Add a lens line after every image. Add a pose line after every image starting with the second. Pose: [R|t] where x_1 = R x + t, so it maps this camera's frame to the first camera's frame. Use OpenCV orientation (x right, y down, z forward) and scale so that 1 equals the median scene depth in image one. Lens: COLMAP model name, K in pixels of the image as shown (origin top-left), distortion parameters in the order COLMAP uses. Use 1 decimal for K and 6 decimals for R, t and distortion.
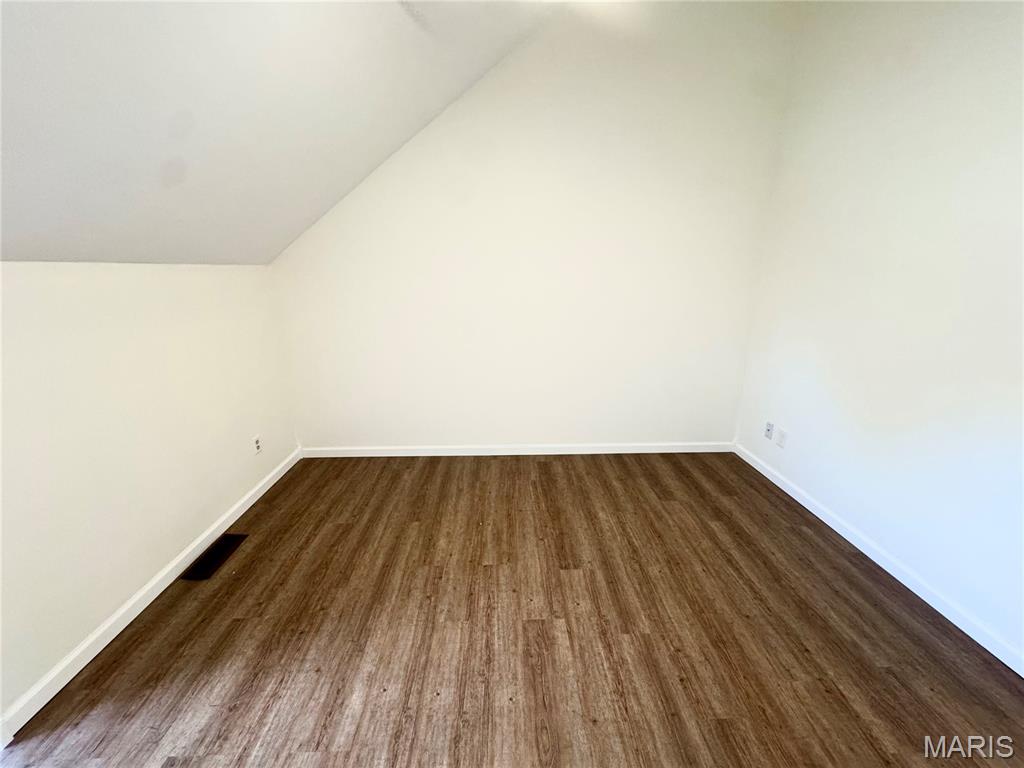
lens RADIAL K [[407.5, 0, 511.6], [0, 407.5, 382.9], [0, 0, 1]] dist [-0.003236, 0.000217]
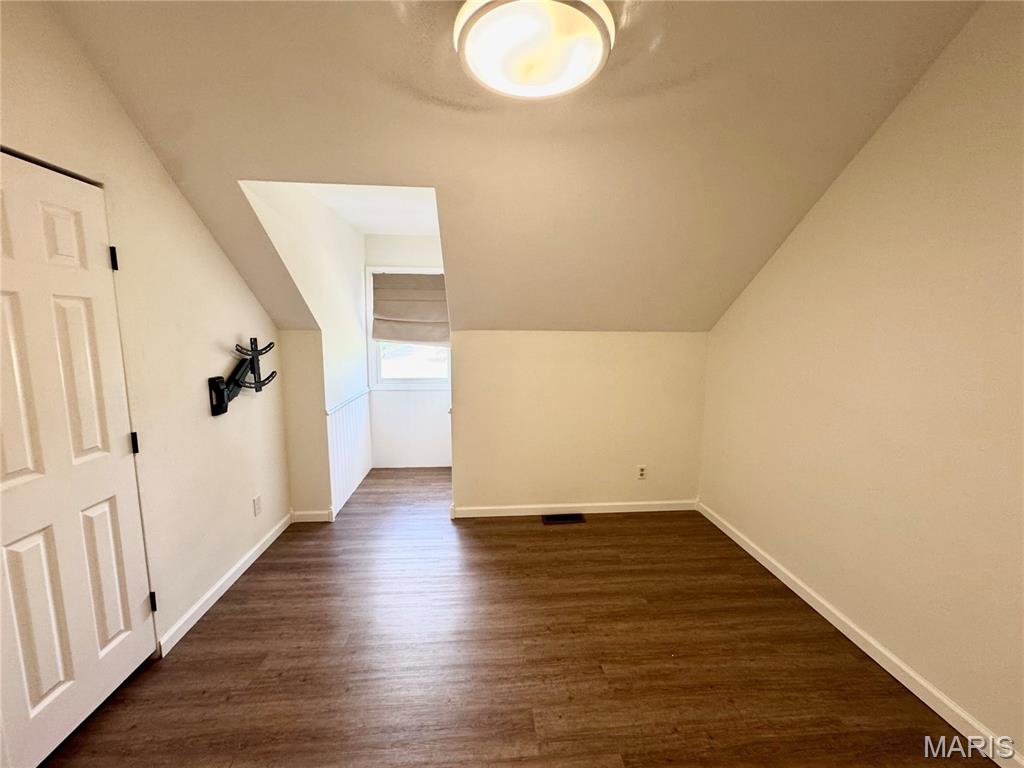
lens RADIAL K [[407.5, 0, 511.6], [0, 407.5, 382.9], [0, 0, 1]] dist [-0.003236, 0.000217]
pose [[0.052483, 0.140289, -0.988719, 0.777297], [-0.277189, 0.953224, 0.120539, -0.209721], [0.959381, 0.267736, 0.088915, 0.622642]]
